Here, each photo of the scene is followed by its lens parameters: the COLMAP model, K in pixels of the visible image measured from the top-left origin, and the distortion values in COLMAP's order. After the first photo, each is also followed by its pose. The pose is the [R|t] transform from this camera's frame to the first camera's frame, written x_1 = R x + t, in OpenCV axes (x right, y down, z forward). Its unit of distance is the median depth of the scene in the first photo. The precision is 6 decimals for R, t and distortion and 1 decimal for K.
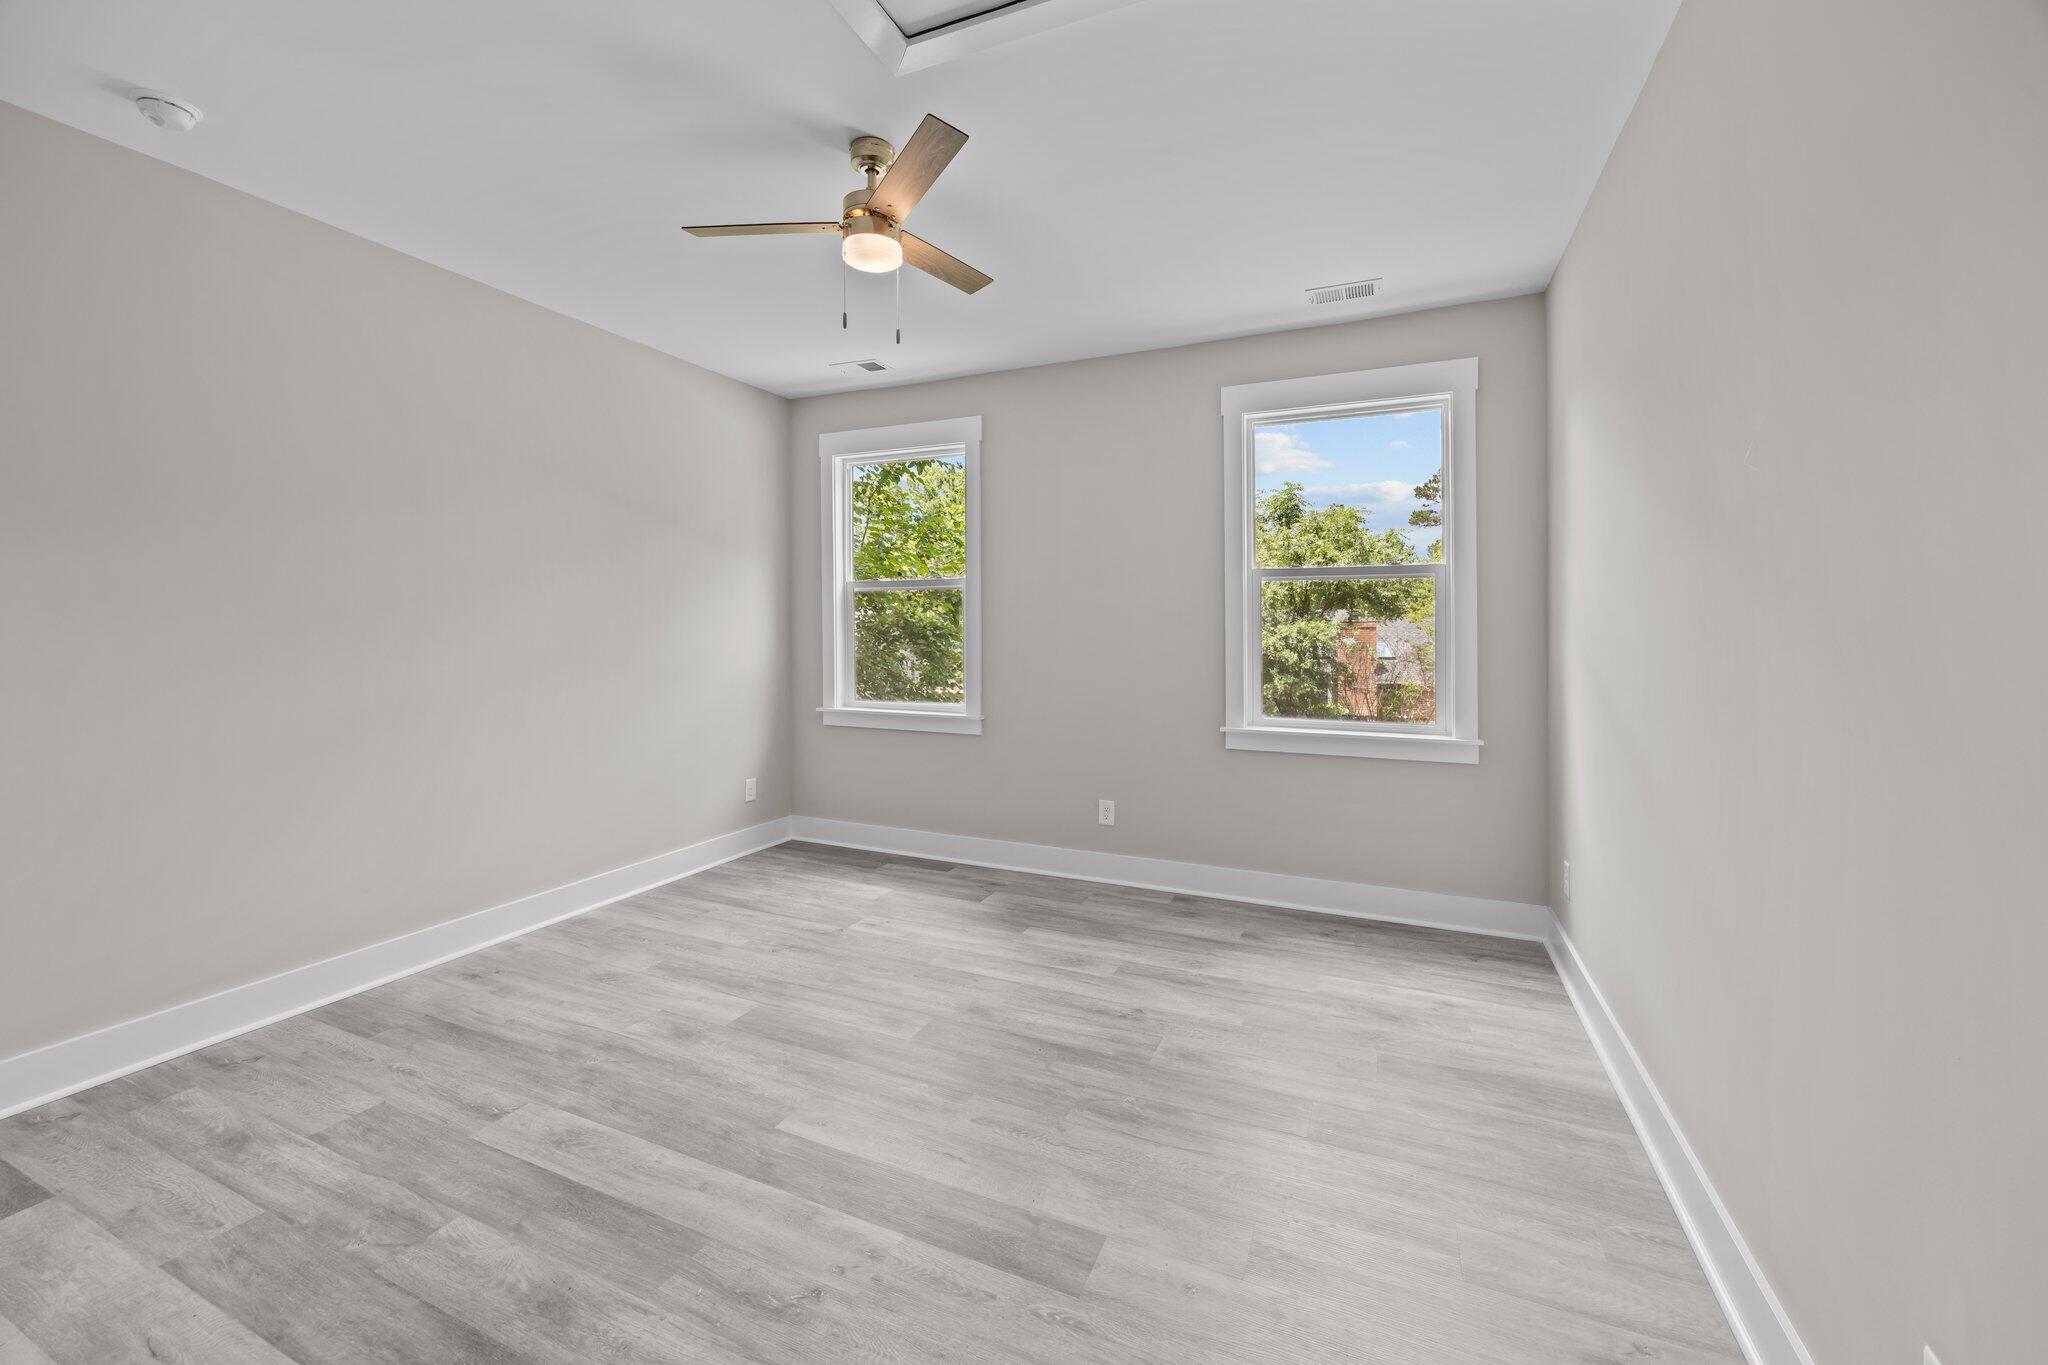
lens RADIAL K [[803.9, 0, 1017.2], [0, 803.9, 624.7], [0, 0, 1]] dist [-0.007308, -0.000455]
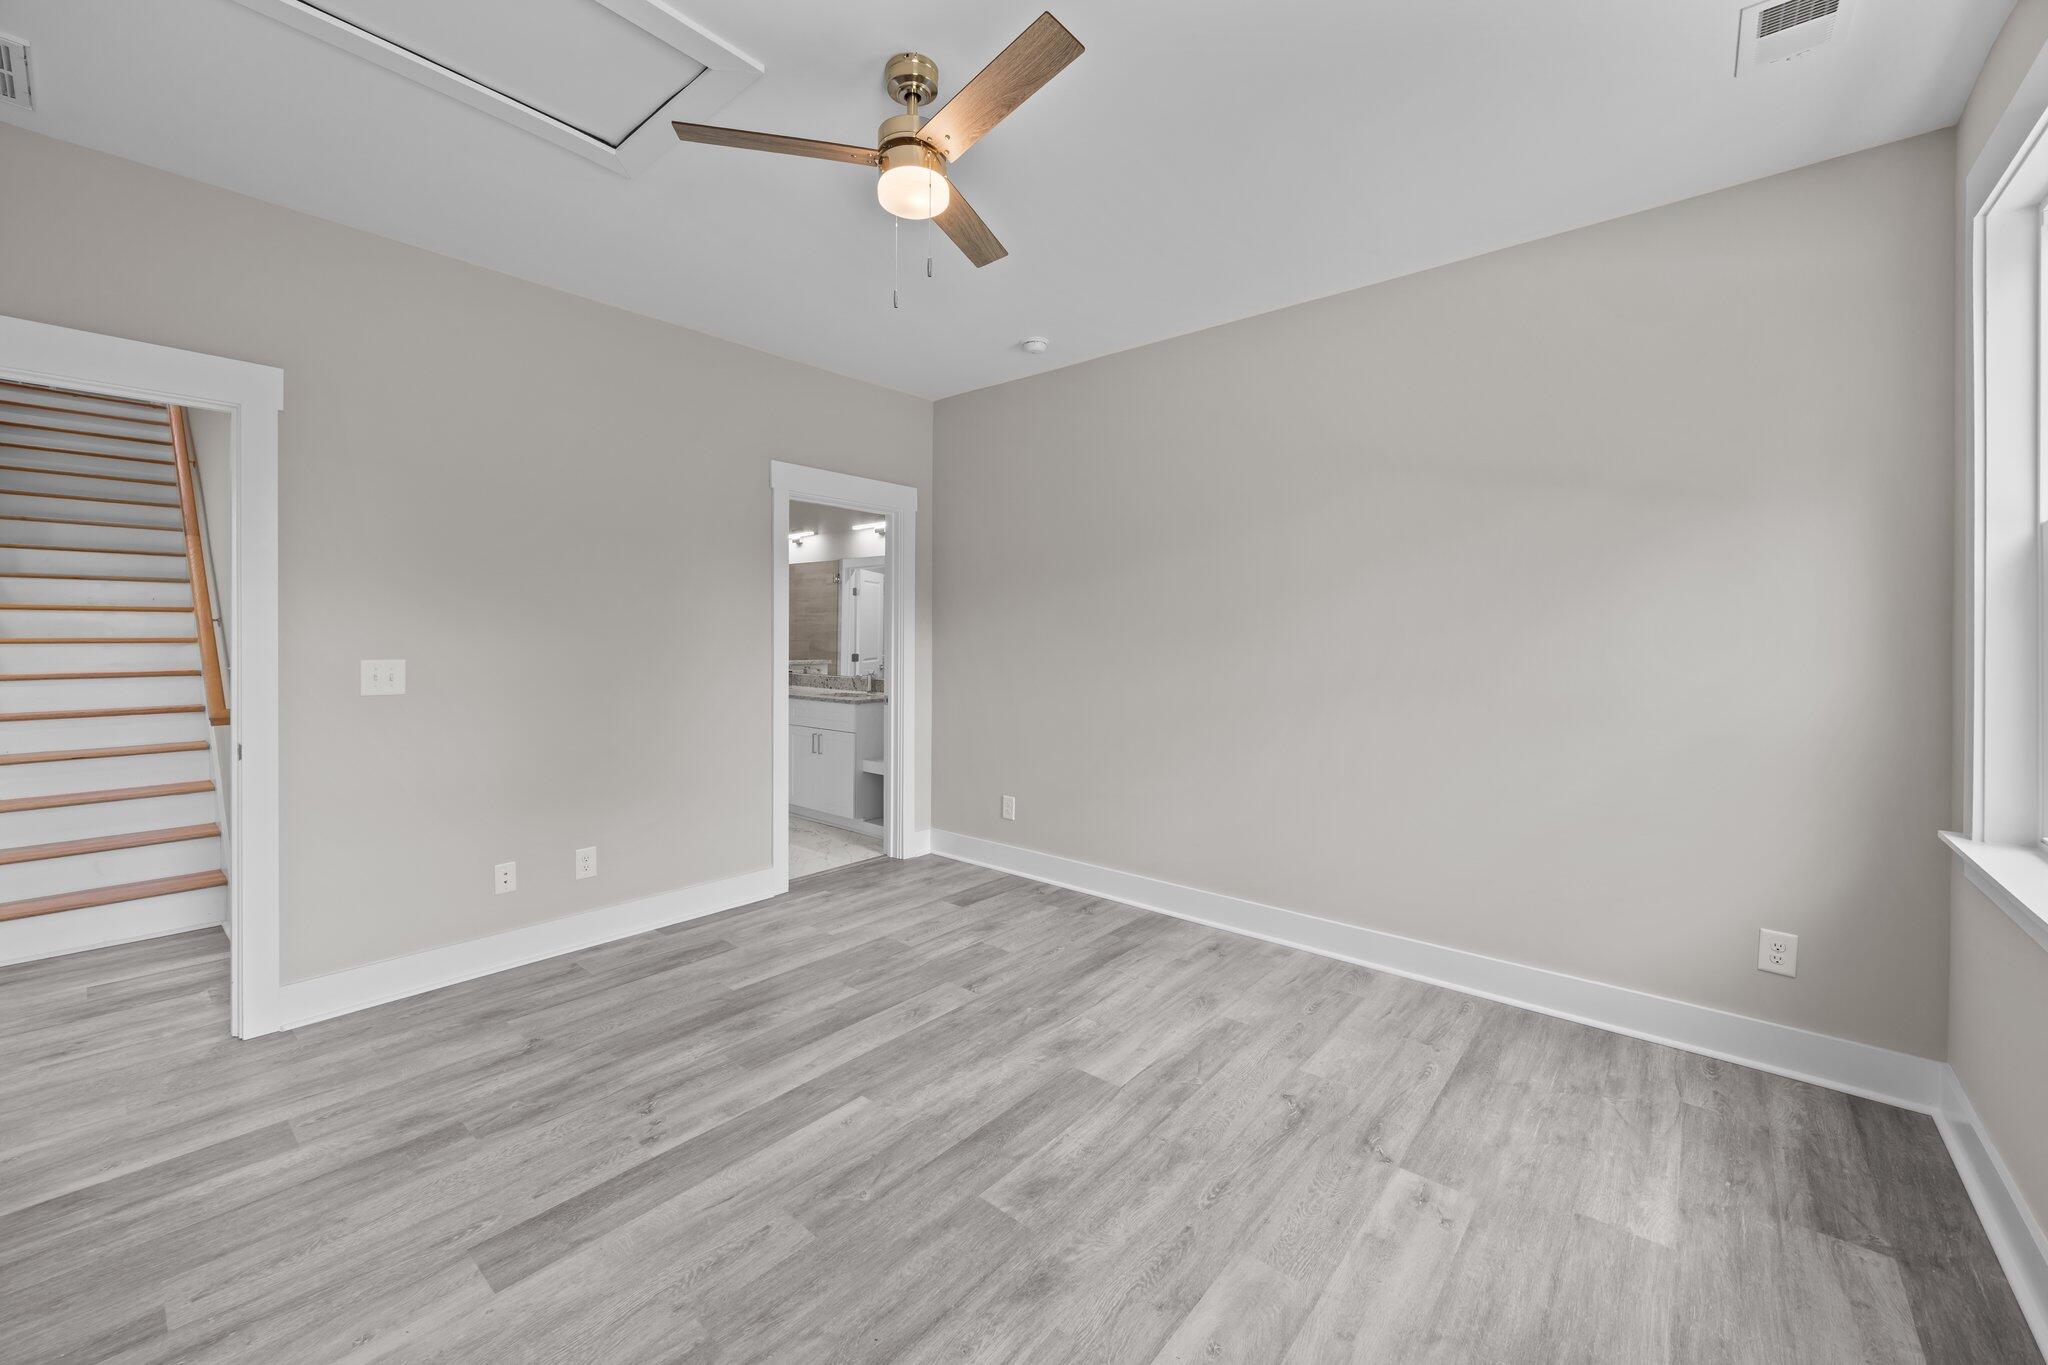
lens RADIAL K [[803.9, 0, 1024.6], [0, 803.9, 637.2], [0, 0, 1]] dist [-0.007308, -0.000455]
pose [[-0.276317, -0.002645, -0.961063, 0.573732], [-0.005167, 0.999986, -0.001266, 0.007918], [0.961053, 0.004616, -0.276327, 1.276276]]
